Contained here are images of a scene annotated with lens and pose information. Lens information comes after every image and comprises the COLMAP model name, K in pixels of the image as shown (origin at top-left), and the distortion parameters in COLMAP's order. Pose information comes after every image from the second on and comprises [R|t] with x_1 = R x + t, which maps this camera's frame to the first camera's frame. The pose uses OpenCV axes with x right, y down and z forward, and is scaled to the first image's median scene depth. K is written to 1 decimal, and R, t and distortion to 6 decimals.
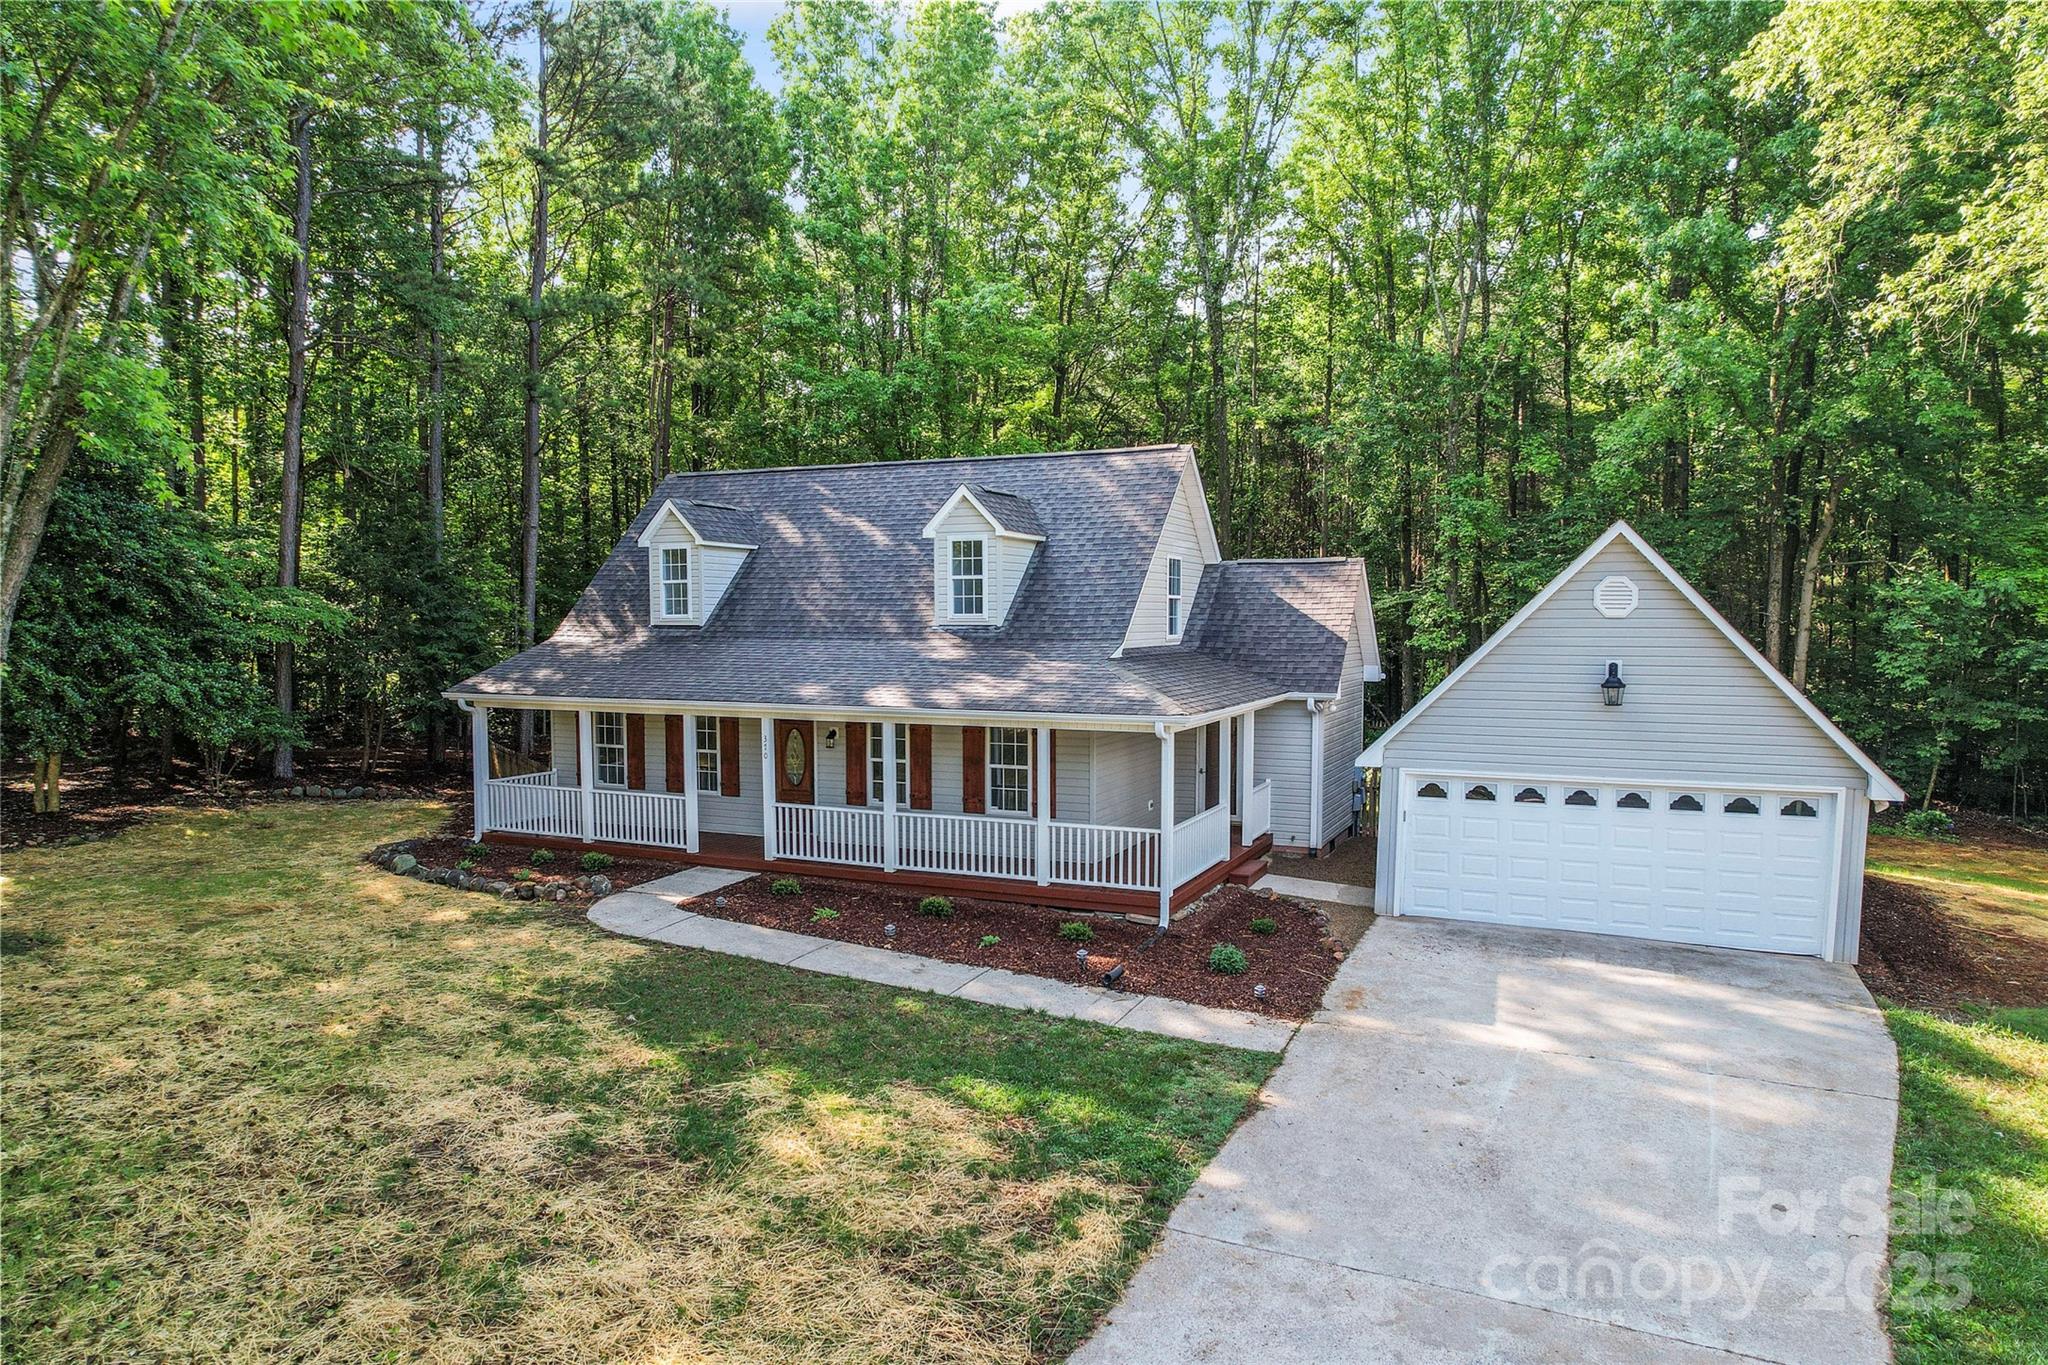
lens RADIAL K [[1269.4, 0, 1024.0], [0, 1269.4, 682.5], [0, 0, 1]] dist [-0.009459, -0.000626]
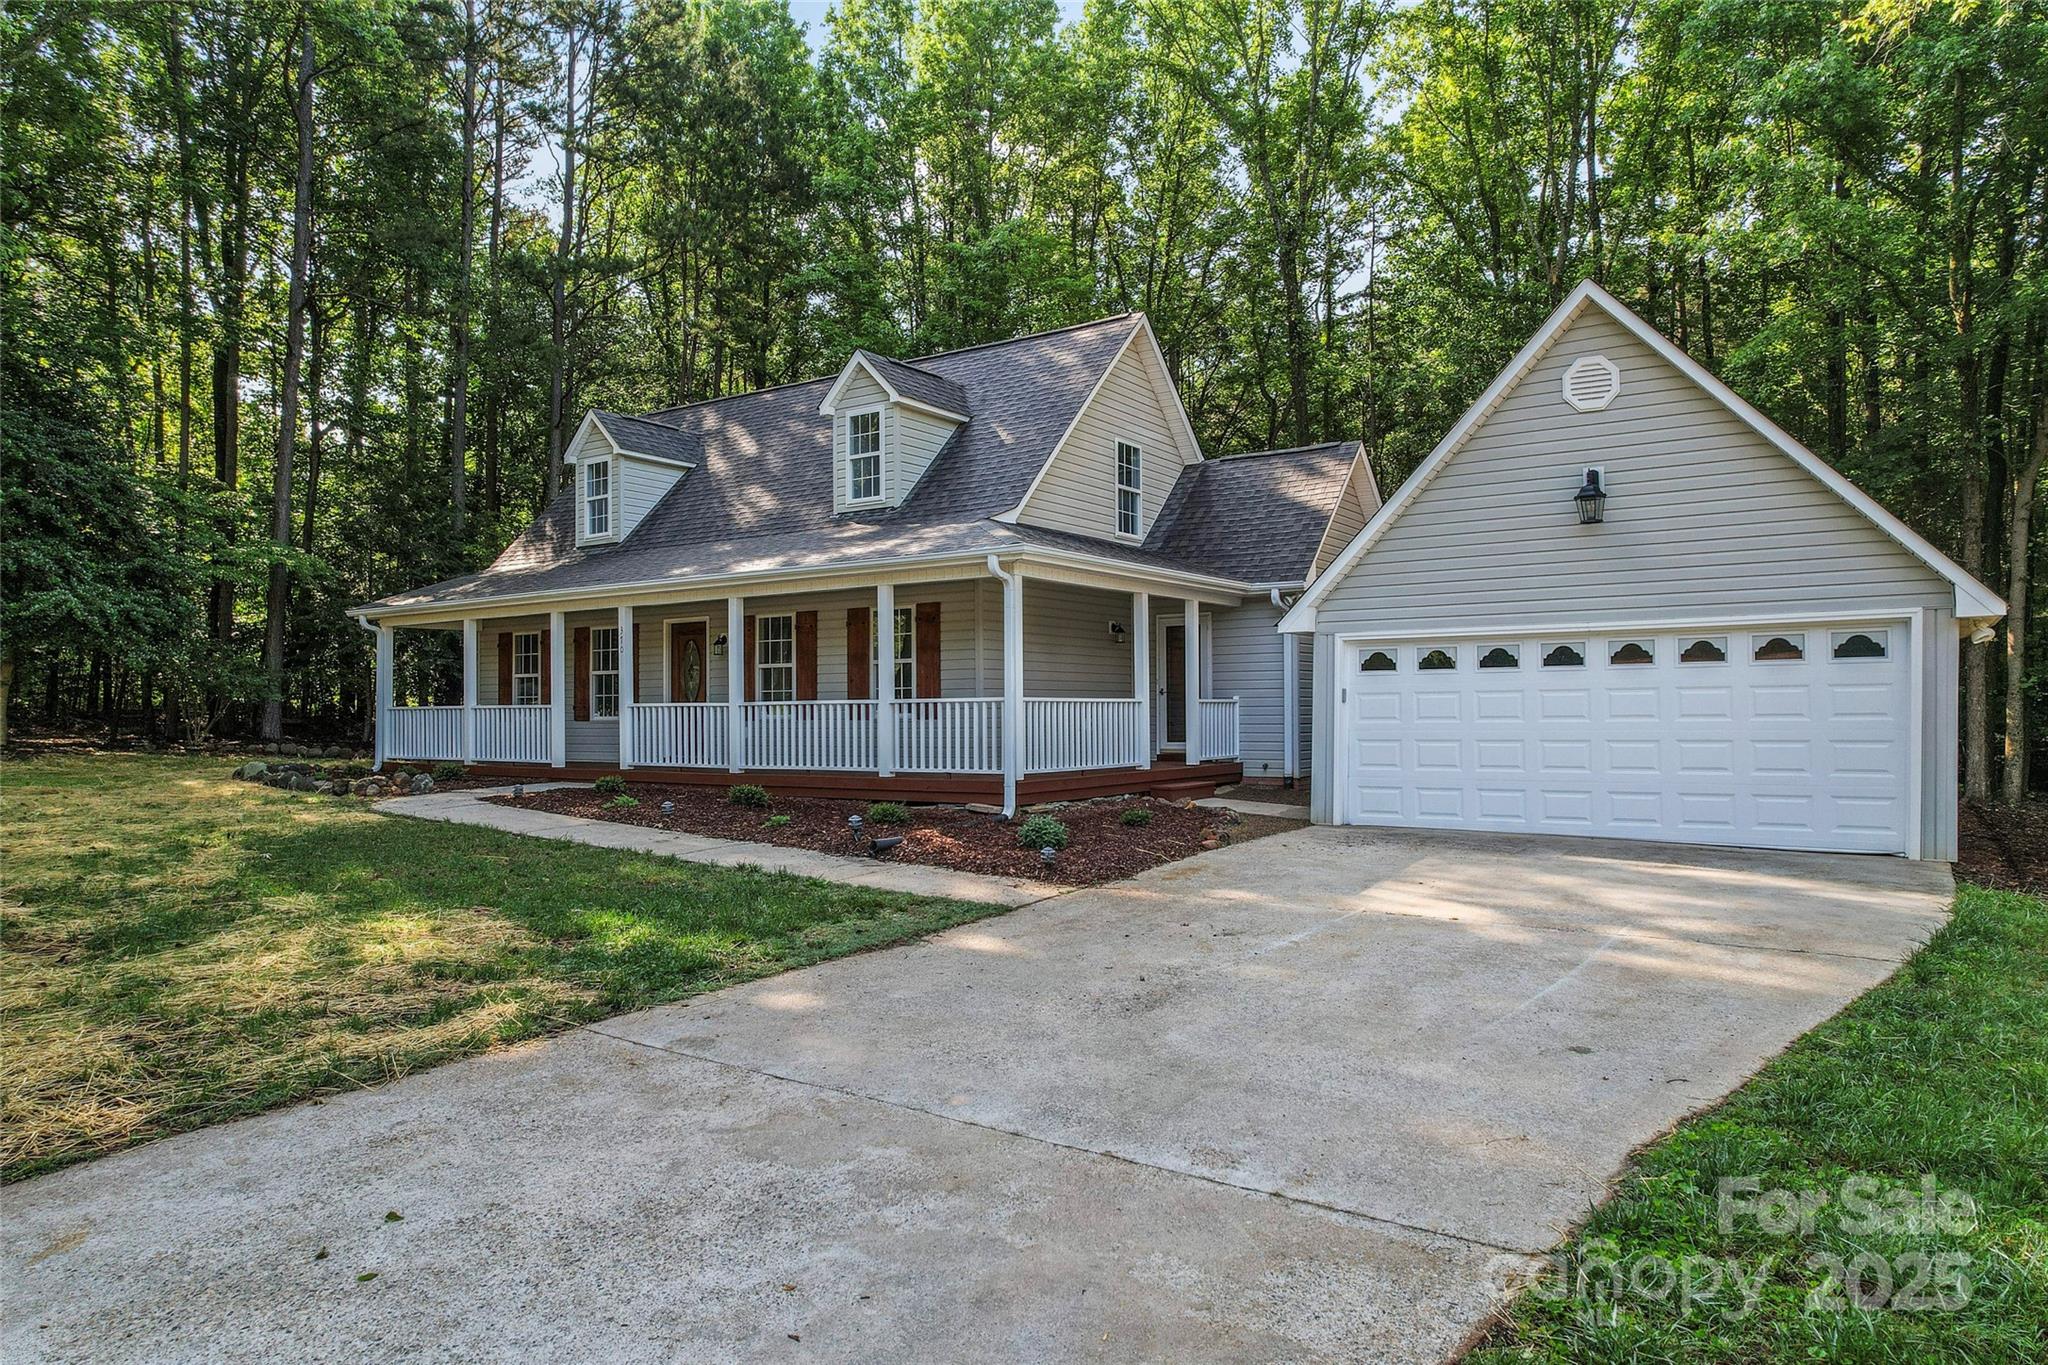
lens RADIAL K [[1269.4, 0, 1024.0], [0, 1269.4, 682.5], [0, 0, 1]] dist [-0.009459, -0.000626]
pose [[0.985688, -0.010298, -0.168263, 0.209005], [-0.001792, 0.997436, -0.071546, 0.135471], [0.168568, 0.070824, 0.983142, 0.170024]]
